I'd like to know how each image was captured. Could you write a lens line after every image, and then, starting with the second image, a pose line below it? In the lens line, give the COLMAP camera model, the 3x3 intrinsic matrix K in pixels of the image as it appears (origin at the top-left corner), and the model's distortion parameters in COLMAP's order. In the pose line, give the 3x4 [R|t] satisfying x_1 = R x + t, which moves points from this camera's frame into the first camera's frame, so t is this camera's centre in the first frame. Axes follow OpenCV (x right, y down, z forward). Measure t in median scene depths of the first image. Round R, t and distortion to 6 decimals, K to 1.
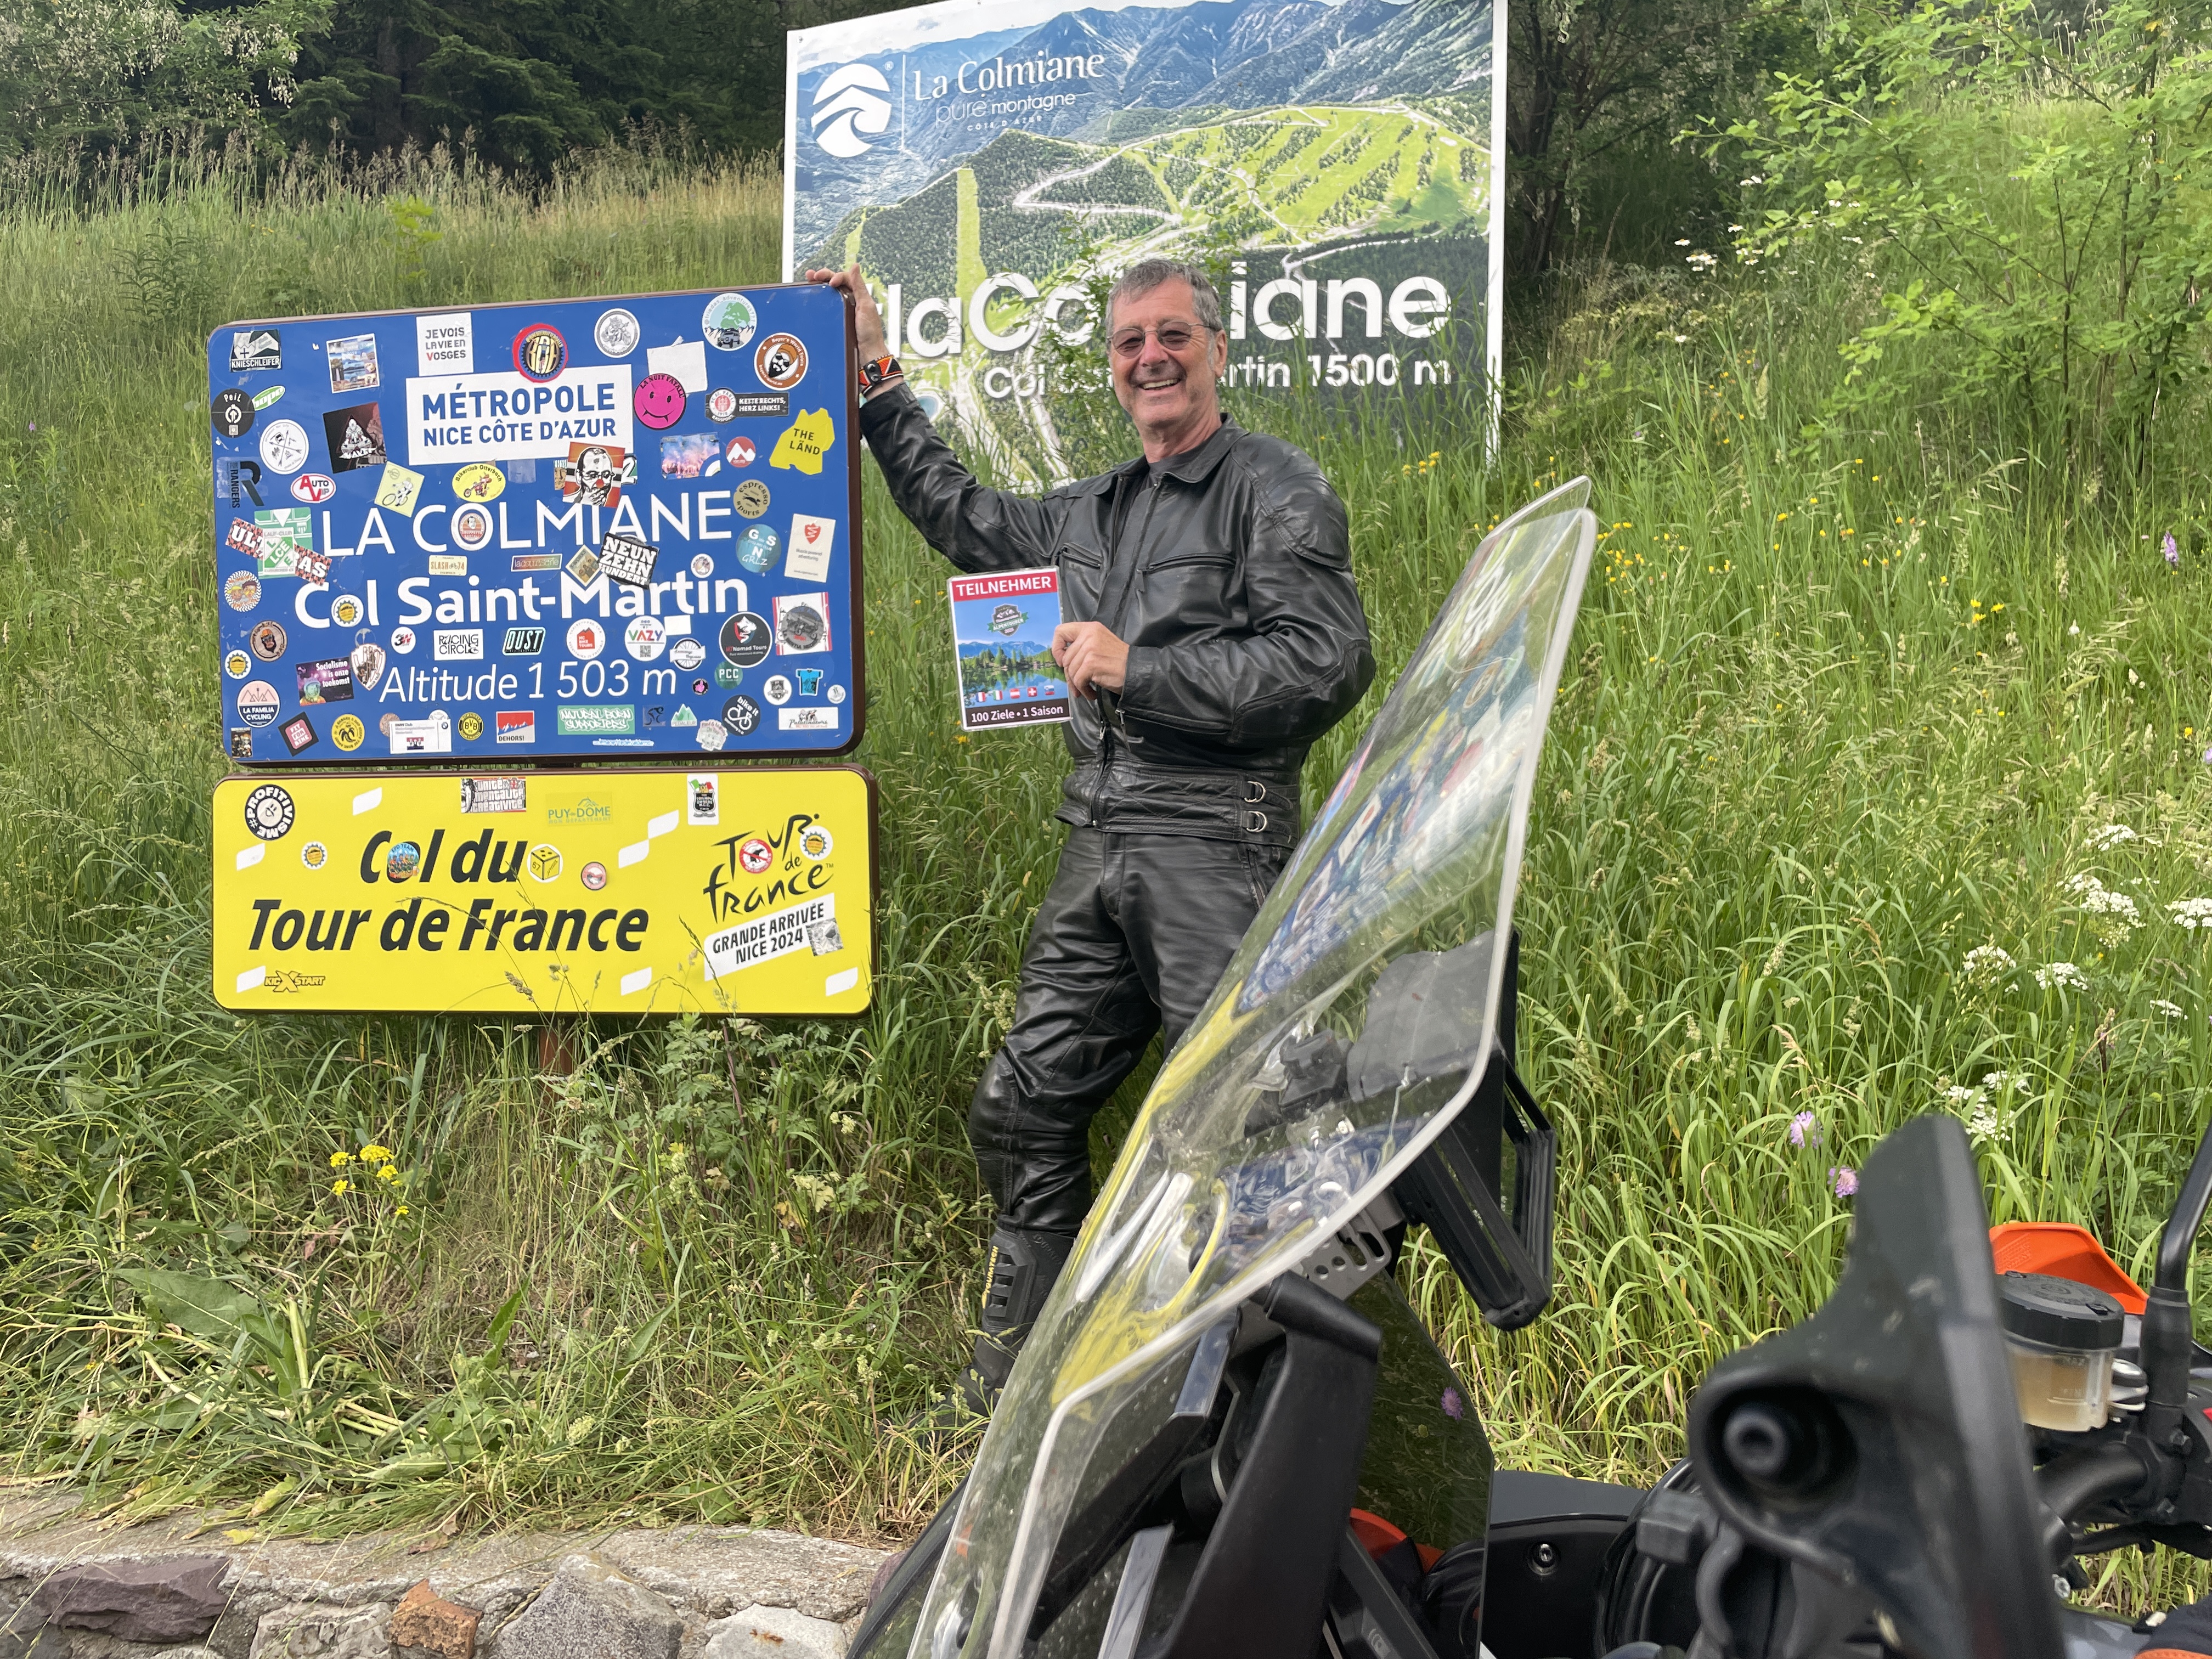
lens RADIAL K [[1688.1, 0, 1106.0], [0, 1688.1, 829.5], [0, 0, 1]] dist [0.080347, -0.114249]
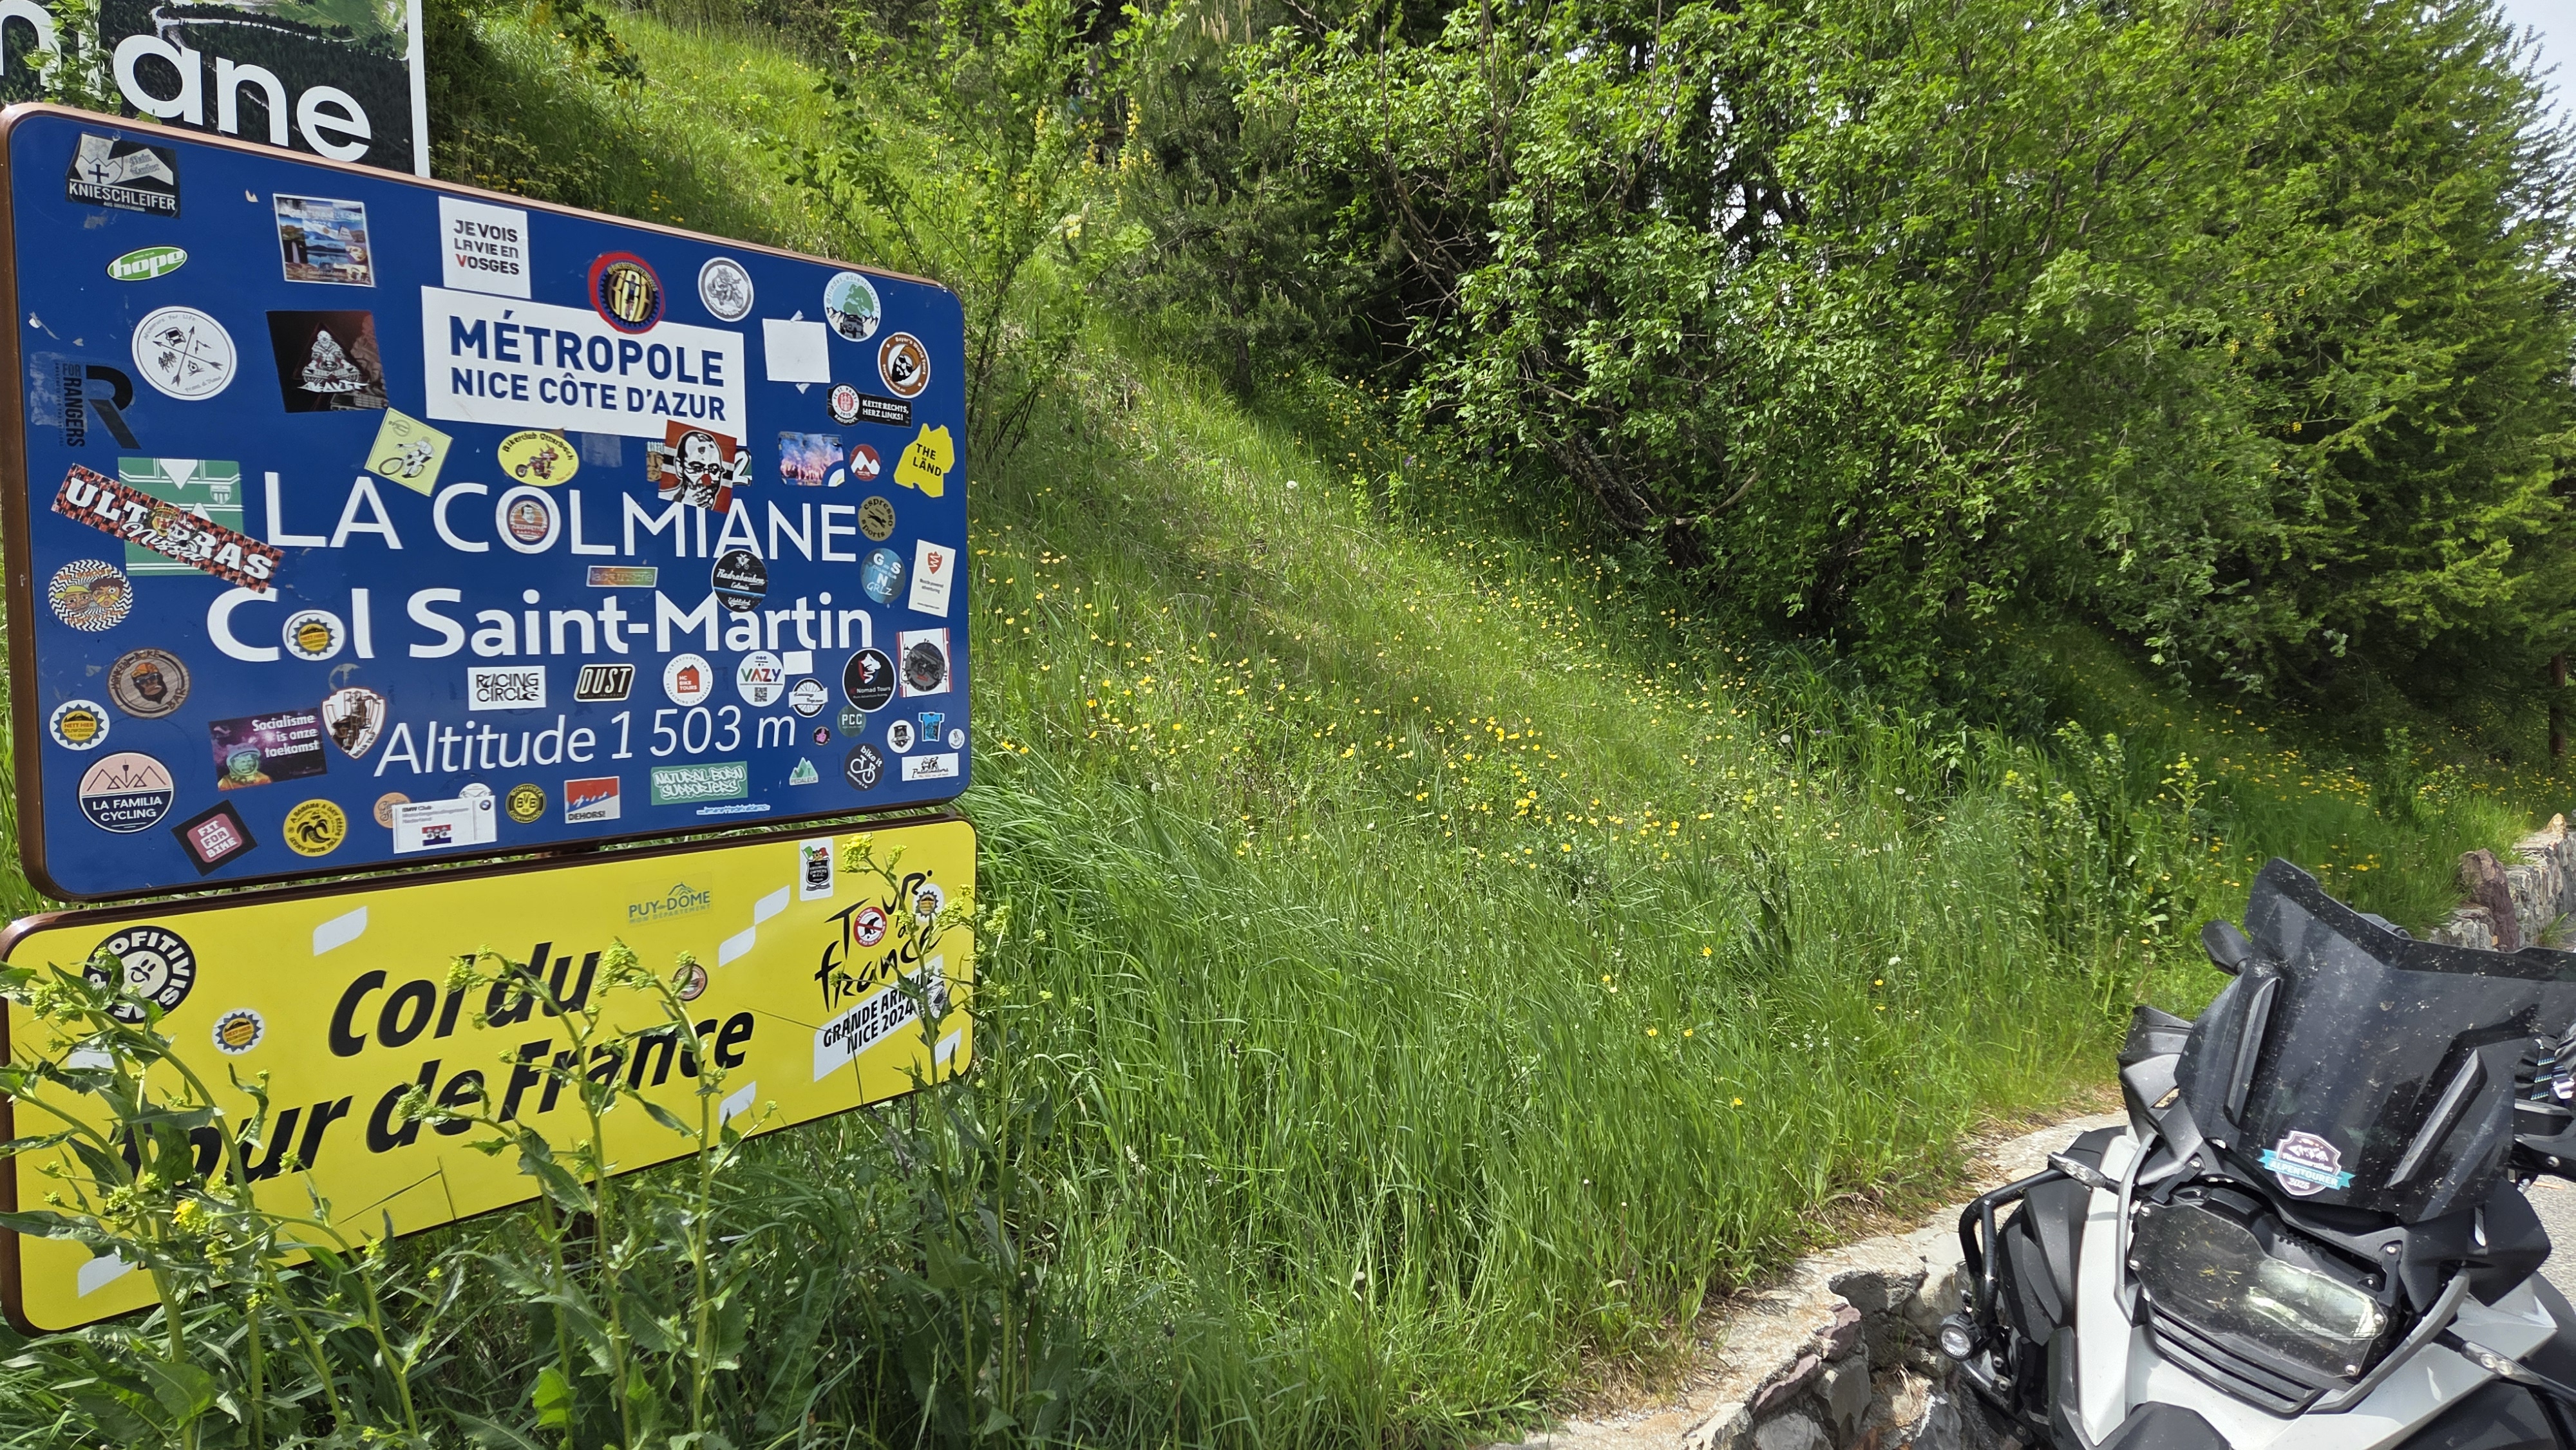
lens RADIAL K [[1730.6, 0, 1326.6], [0, 1730.6, 734.2], [0, 0, 1]] dist [0.077106, -0.056109]
pose [[0.442204, -0.051694, 0.895423, -0.875733], [-0.000745, 0.998316, 0.058001, -0.131515], [-0.896914, -0.026315, 0.441421, 0.385071]]
